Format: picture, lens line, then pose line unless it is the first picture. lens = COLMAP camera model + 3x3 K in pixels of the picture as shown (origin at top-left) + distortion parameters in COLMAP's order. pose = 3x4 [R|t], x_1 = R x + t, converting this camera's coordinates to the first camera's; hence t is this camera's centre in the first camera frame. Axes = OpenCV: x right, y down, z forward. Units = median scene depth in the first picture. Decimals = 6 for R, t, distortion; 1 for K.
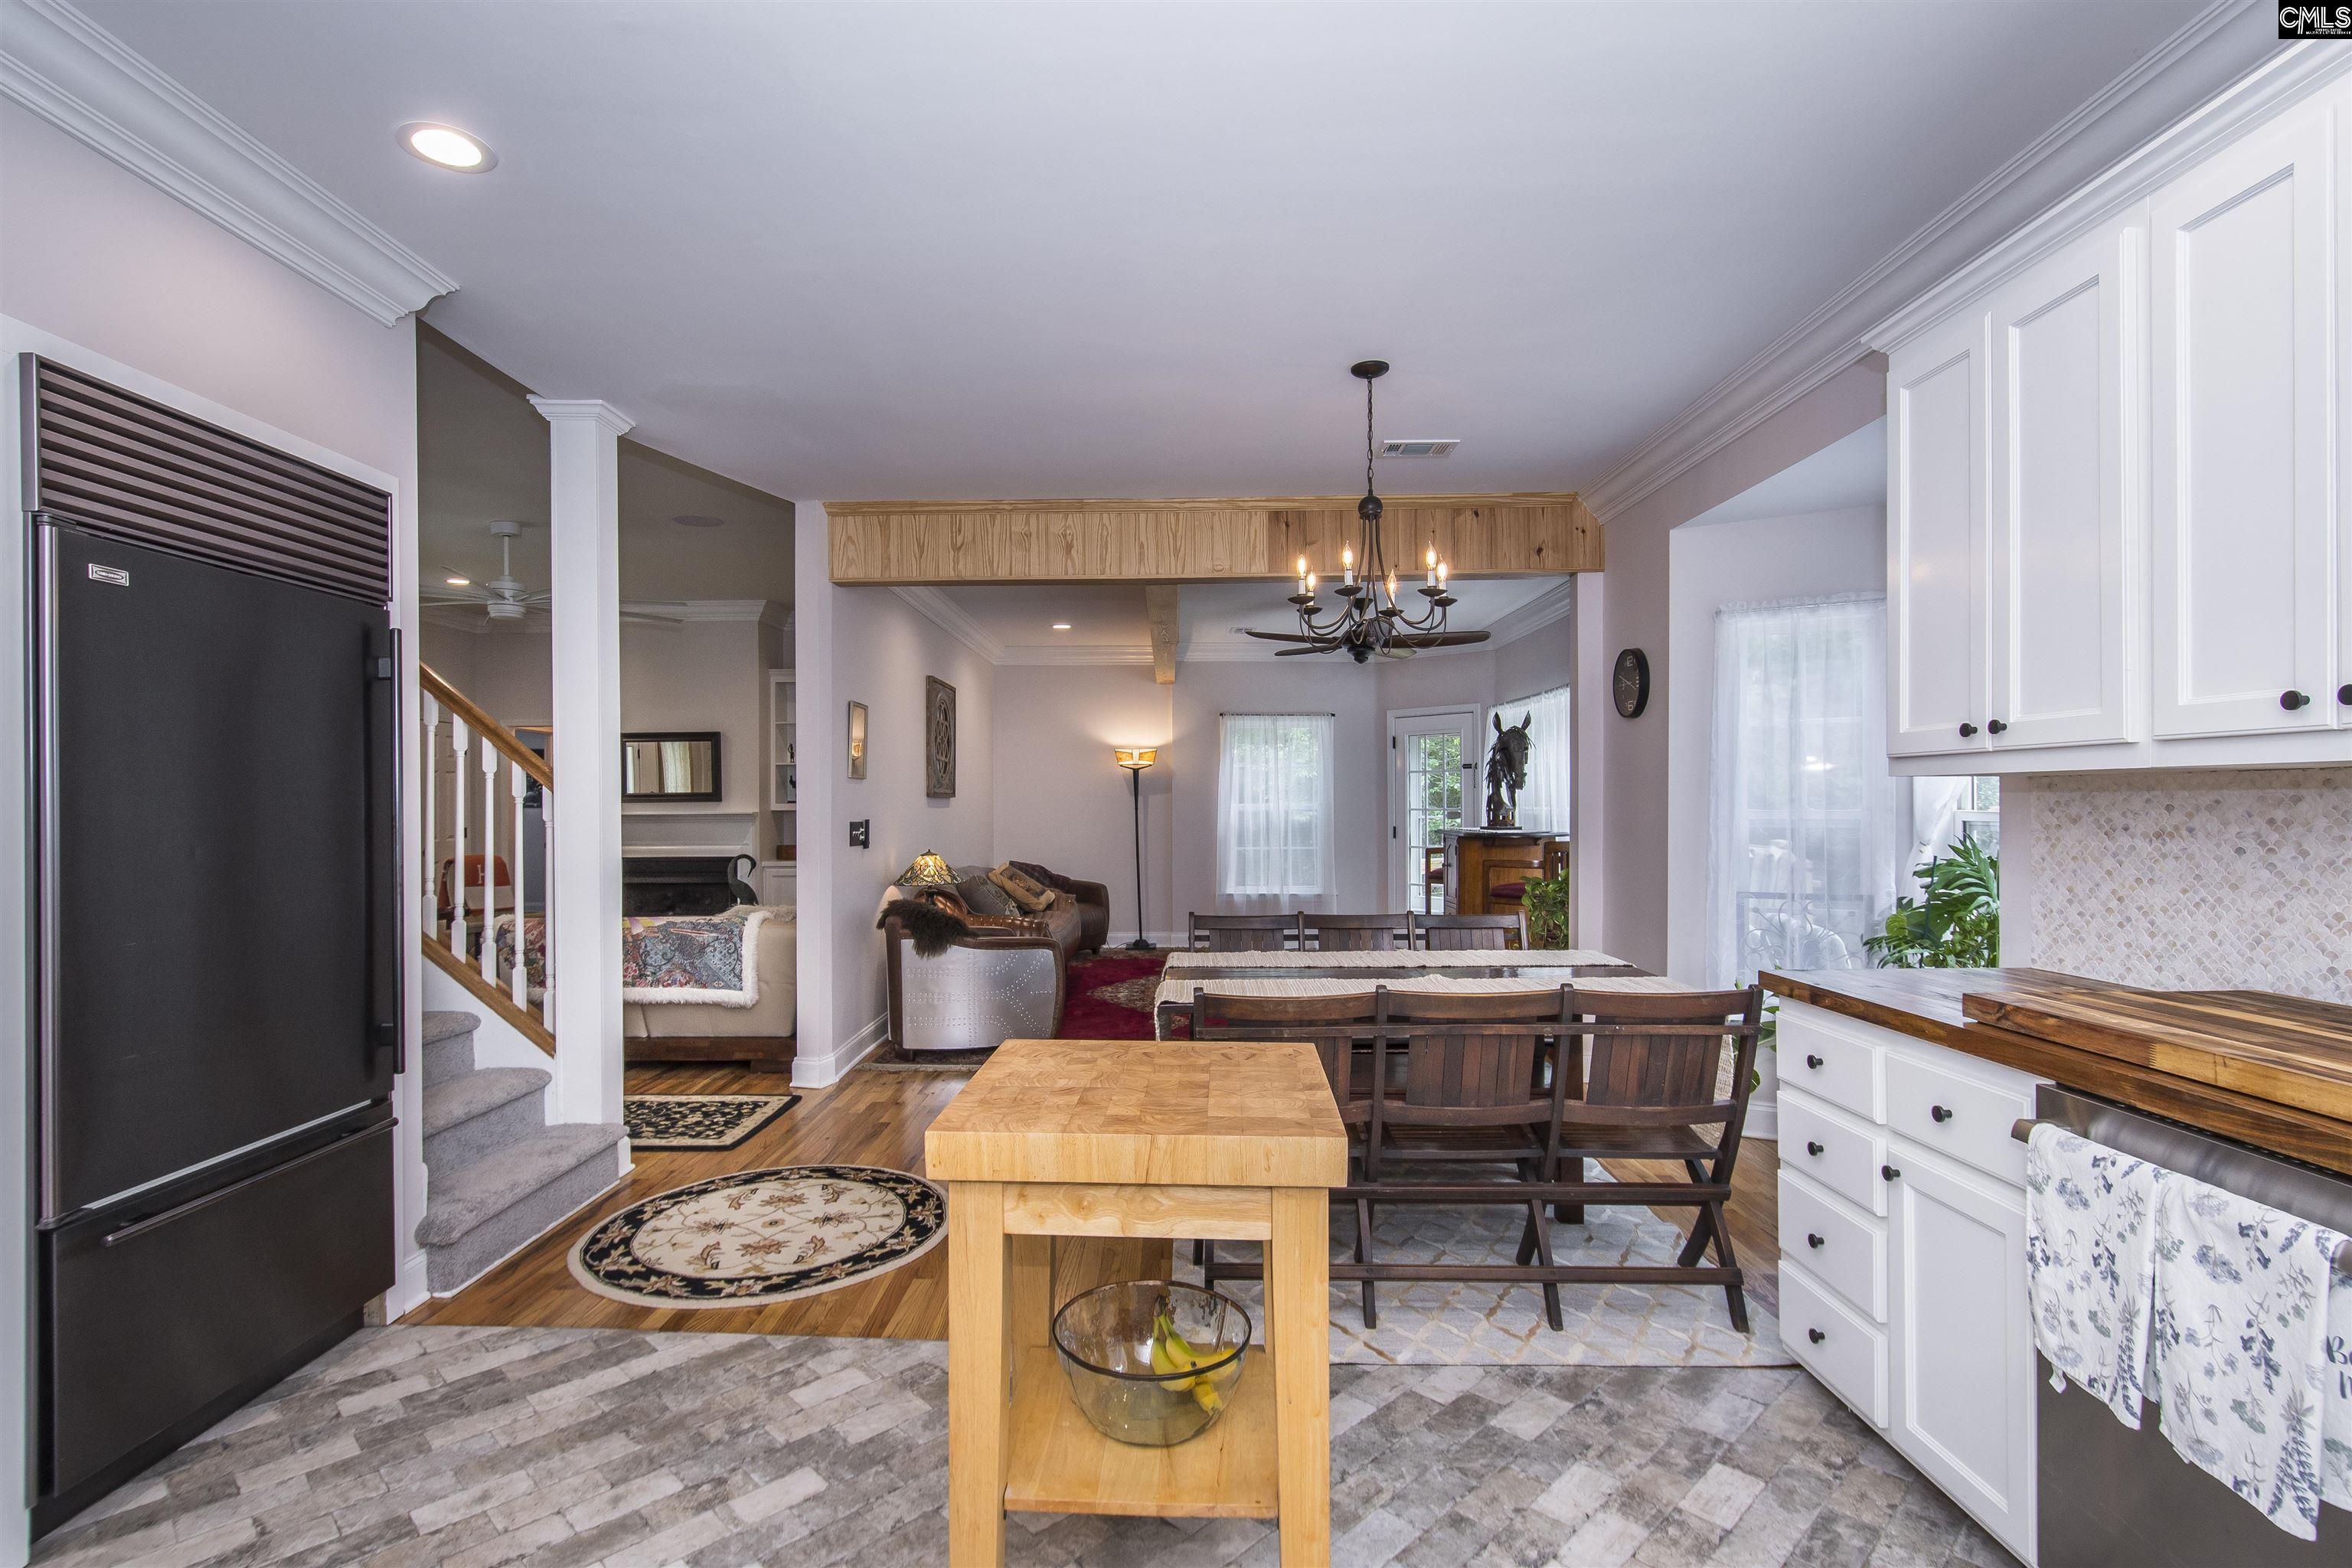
lens RADIAL K [[1109.5, 0, 1171.8], [0, 1109.5, 791.4], [0, 0, 1]] dist [-0.004317, -0.000399]
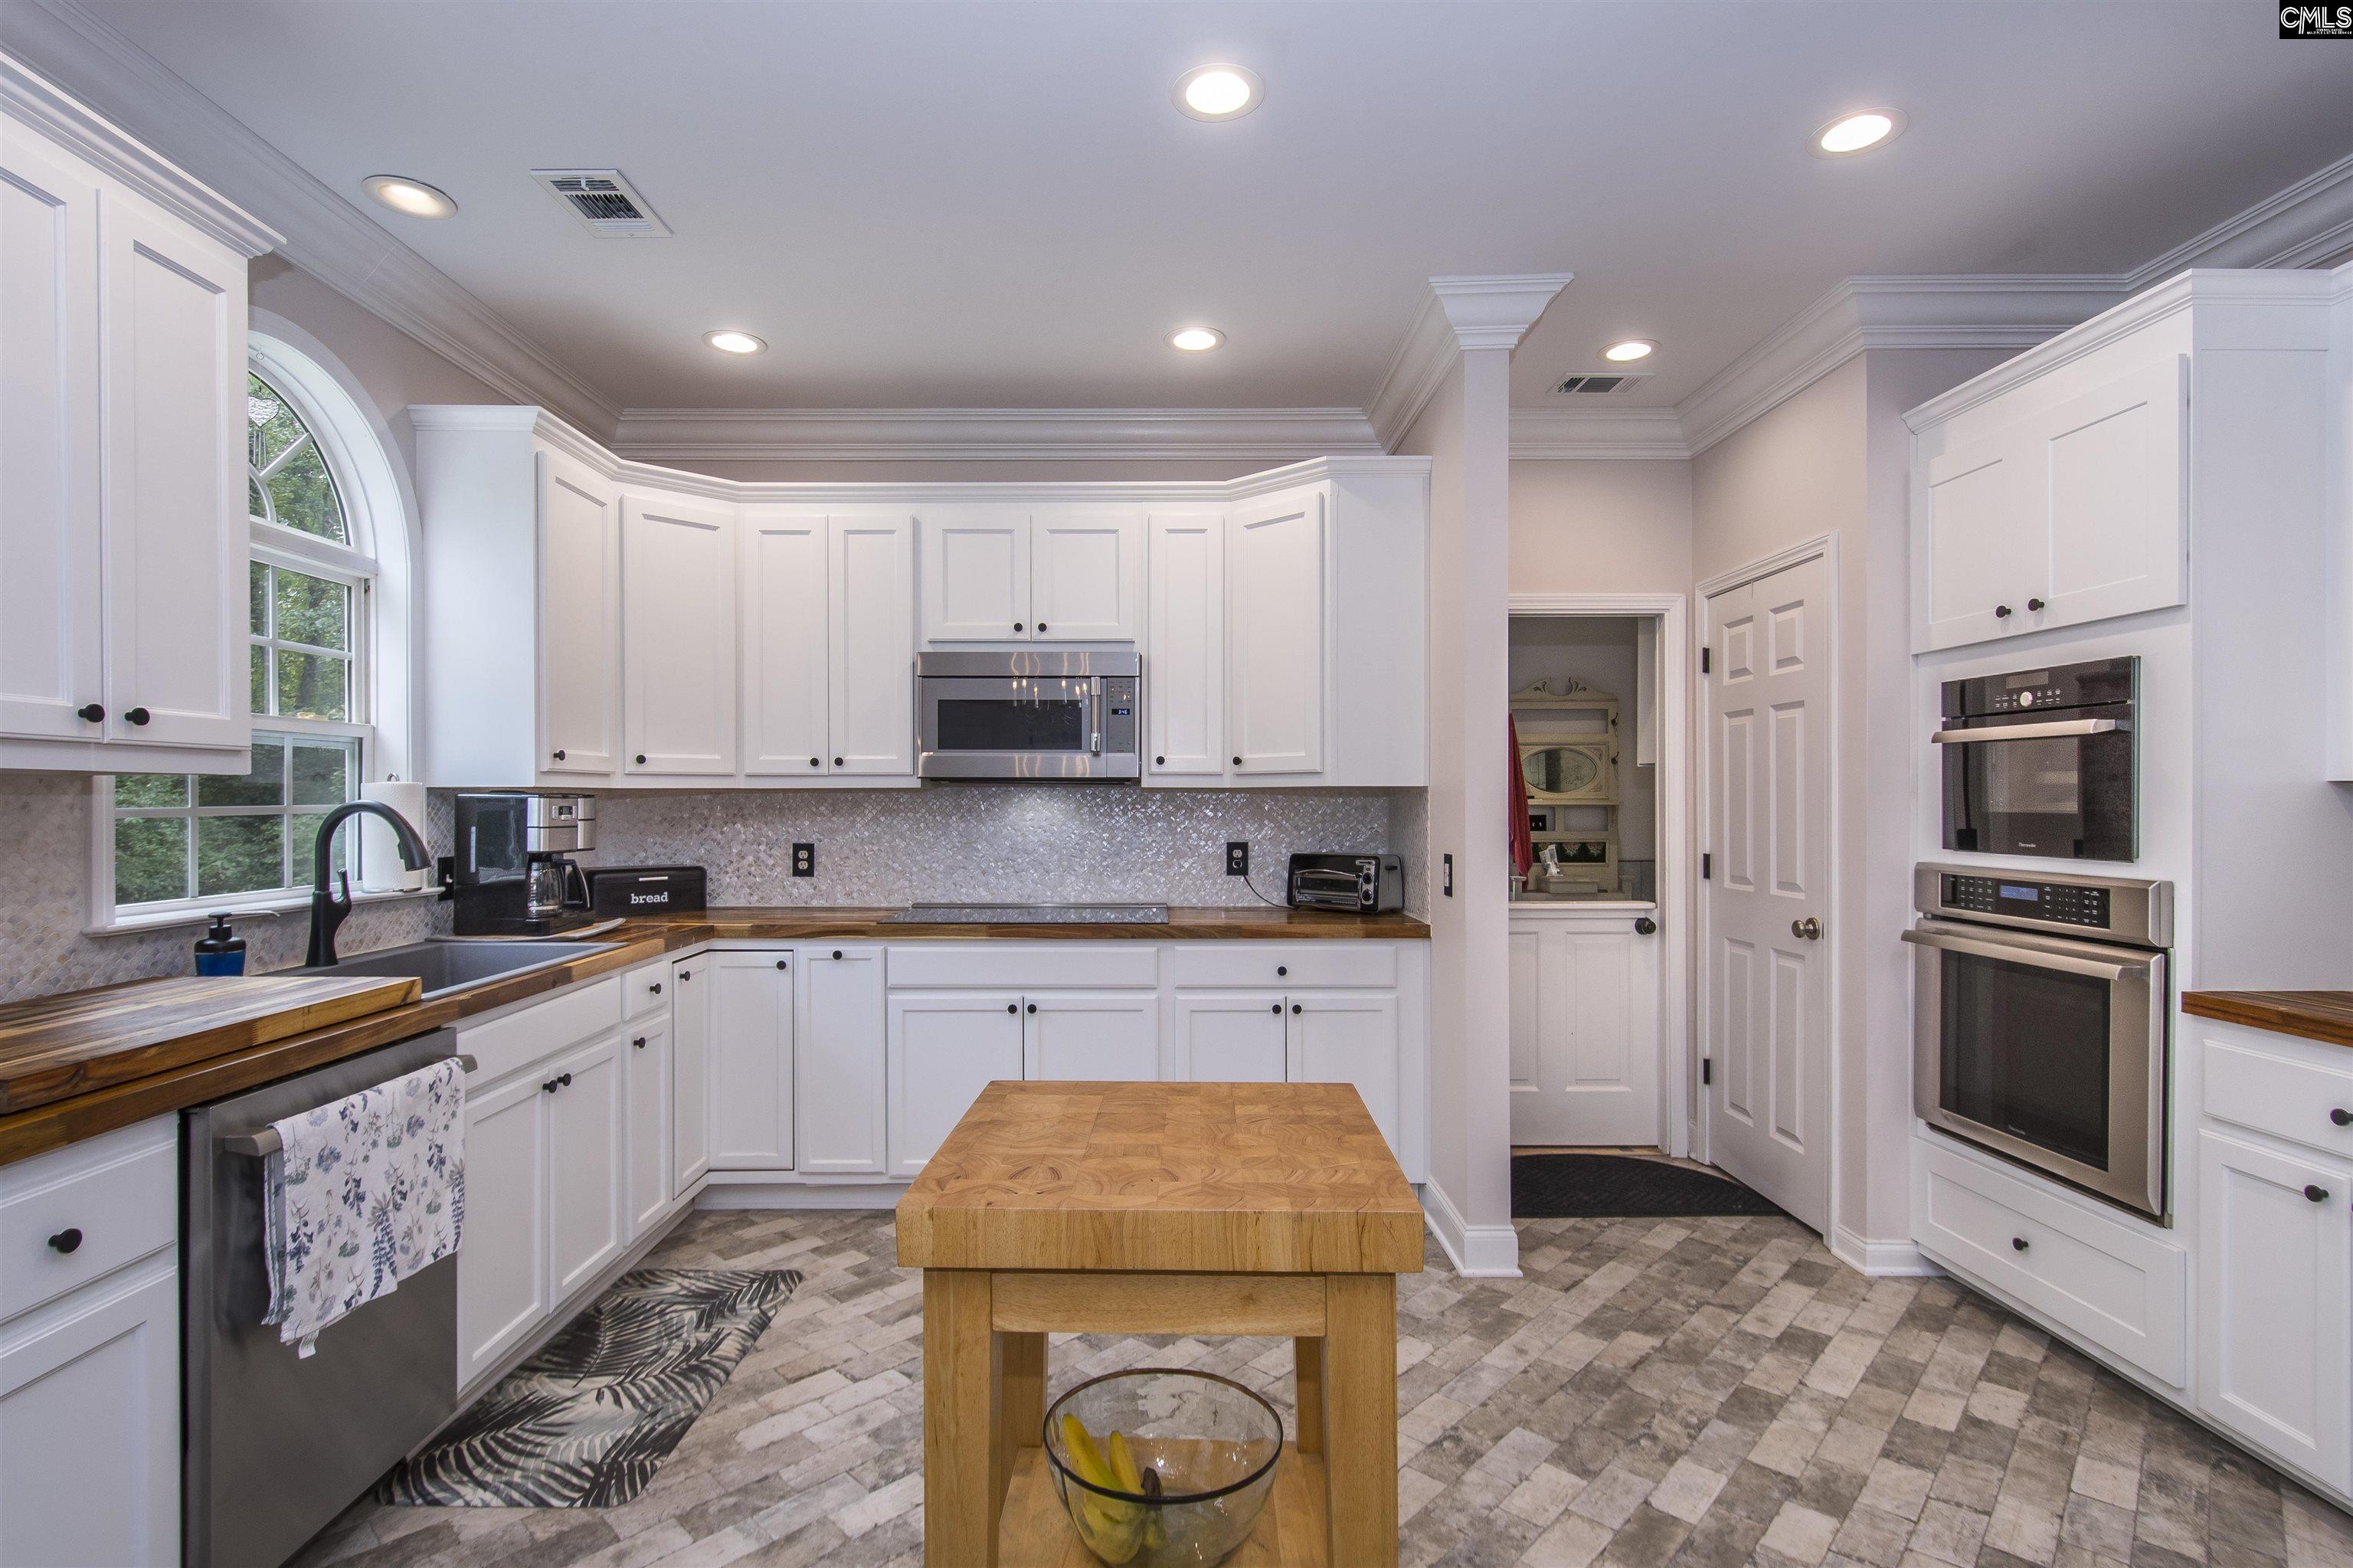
lens RADIAL K [[1110.0, 0, 1176.2], [0, 1110.0, 797.2], [0, 0, 1]] dist [-0.004317, -0.000399]
pose [[-0.999809, 0.005464, -0.018778, -0.009238], [0.005619, 0.999951, -0.008211, 0.007427], [0.018733, -0.008315, -0.999790, 1.020777]]
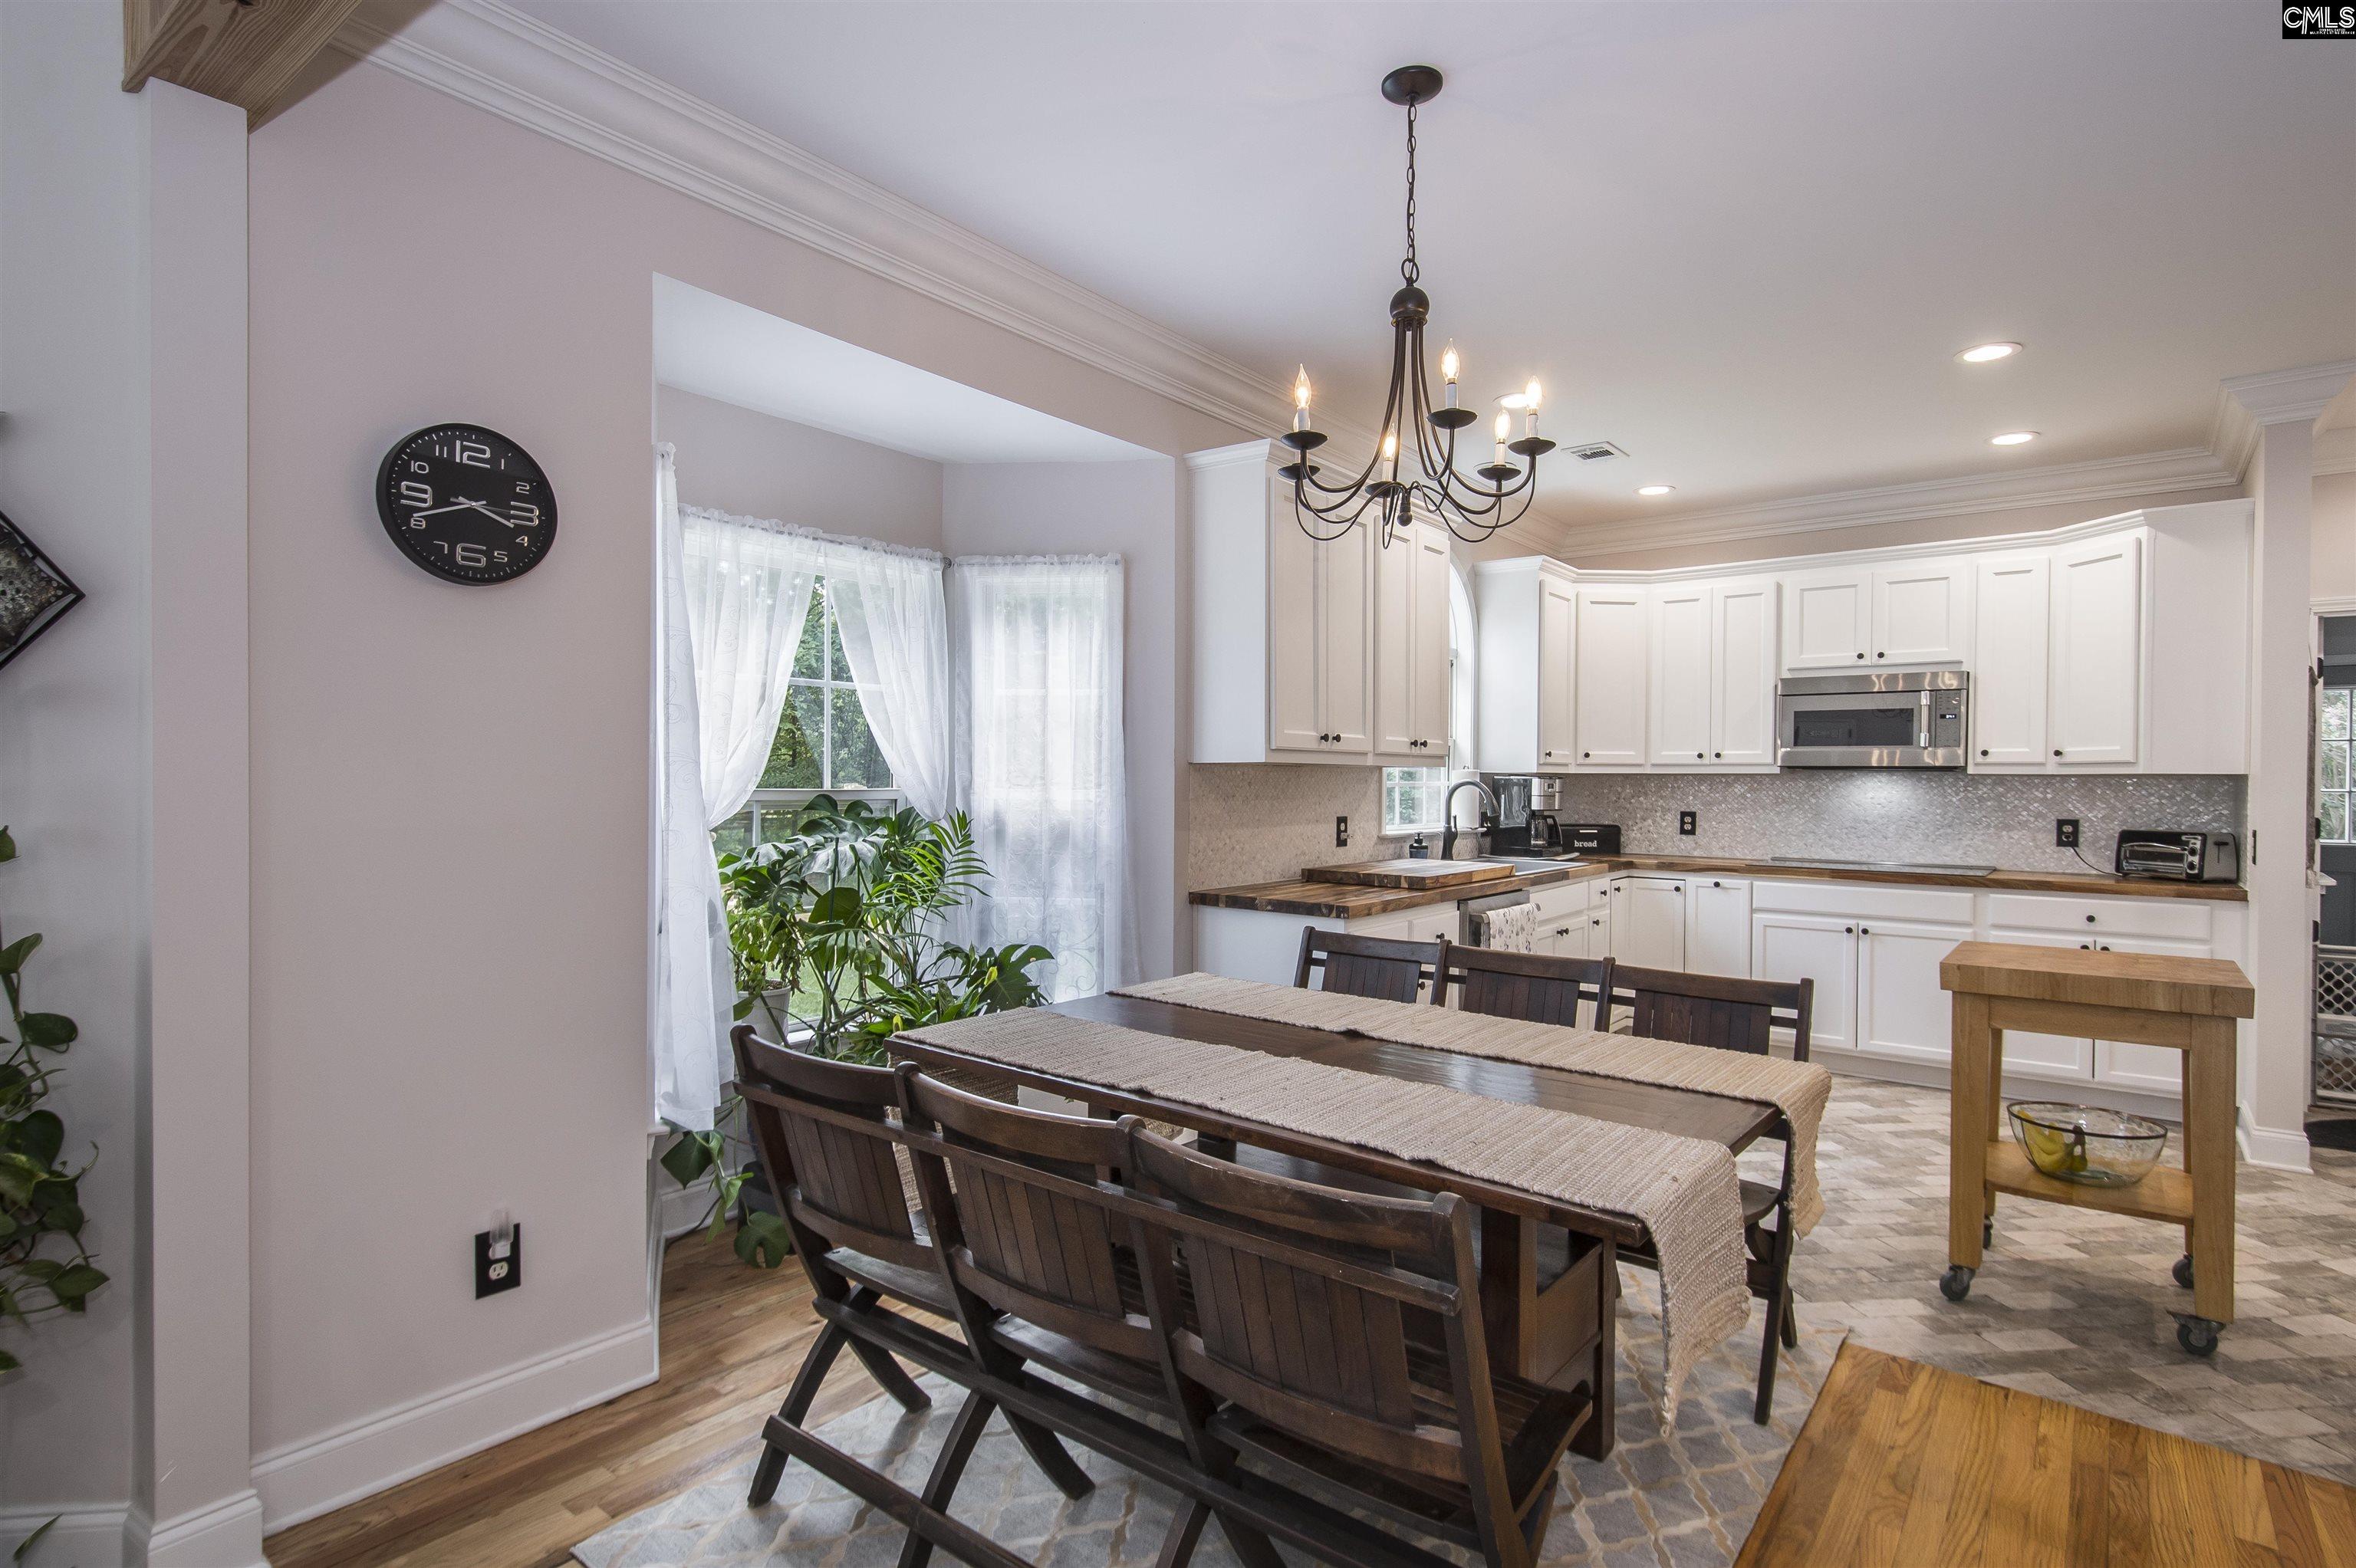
lens RADIAL K [[1111.2, 0, 1191.6], [0, 1111.2, 795.7], [0, 0, 1]] dist [-0.004317, -0.000399]
pose [[-0.771661, -0.011453, 0.635931, -0.139246], [-0.008790, 0.999934, 0.007342, 0.015410], [-0.635973, 0.000076, -0.771711, 1.686397]]
